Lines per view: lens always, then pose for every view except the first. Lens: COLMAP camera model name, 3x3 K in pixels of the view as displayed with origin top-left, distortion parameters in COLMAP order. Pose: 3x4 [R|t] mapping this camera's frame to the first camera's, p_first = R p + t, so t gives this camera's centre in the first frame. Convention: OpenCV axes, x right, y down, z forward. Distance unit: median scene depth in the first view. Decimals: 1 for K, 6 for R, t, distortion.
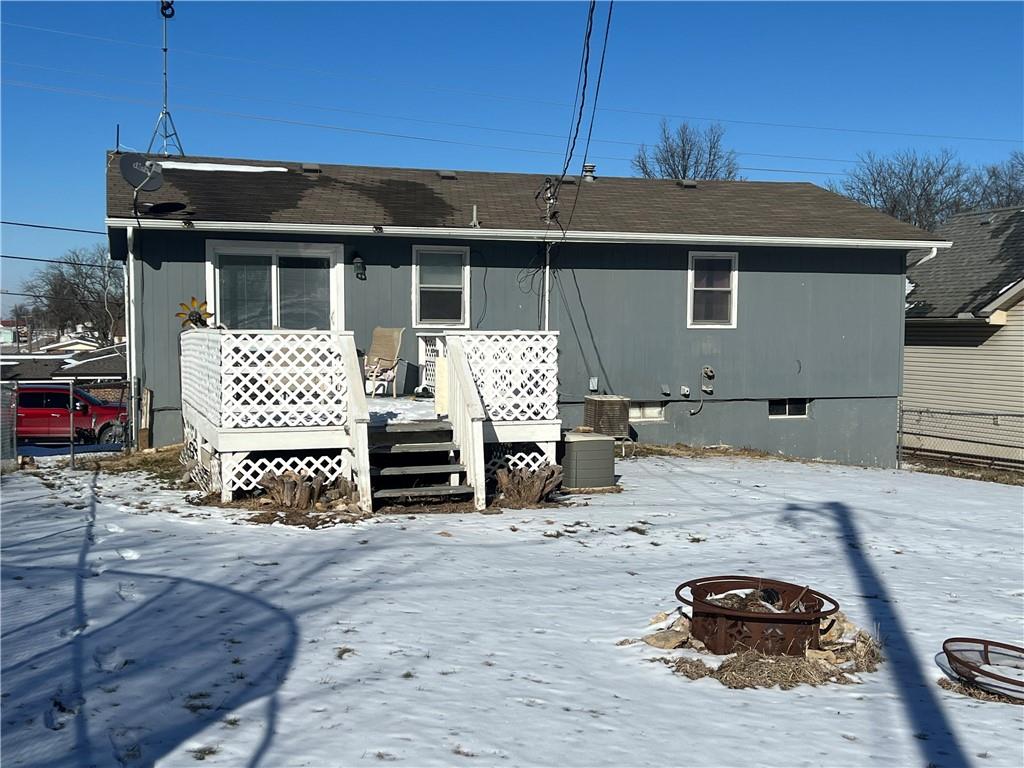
lens RADIAL K [[1189.5, 0, 512.3], [0, 1189.5, 382.1], [0, 0, 1]] dist [0.102100, 0.000000]
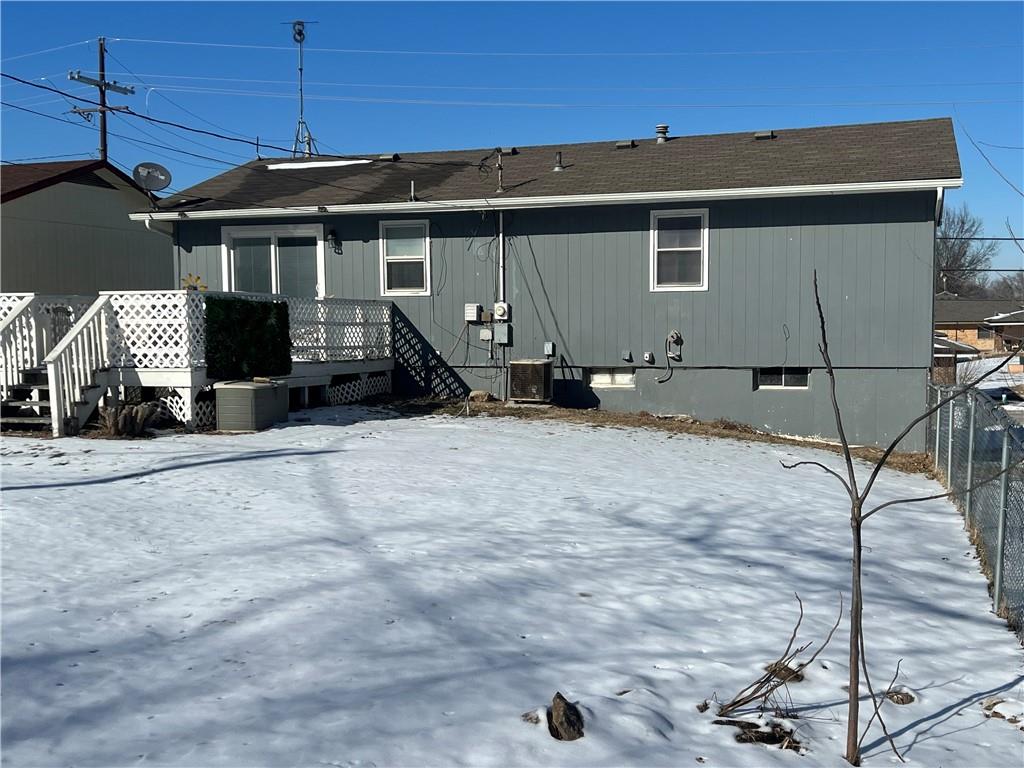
lens RADIAL K [[1189.5, 0, 512.2], [0, 1189.5, 385.8], [0, 0, 1]] dist [0.102100, 0.000000]
pose [[0.813366, 0.022317, -0.581324, 0.636500], [-0.014346, 0.999729, 0.018307, 0.015302], [0.581575, -0.006551, 0.813467, 0.162372]]
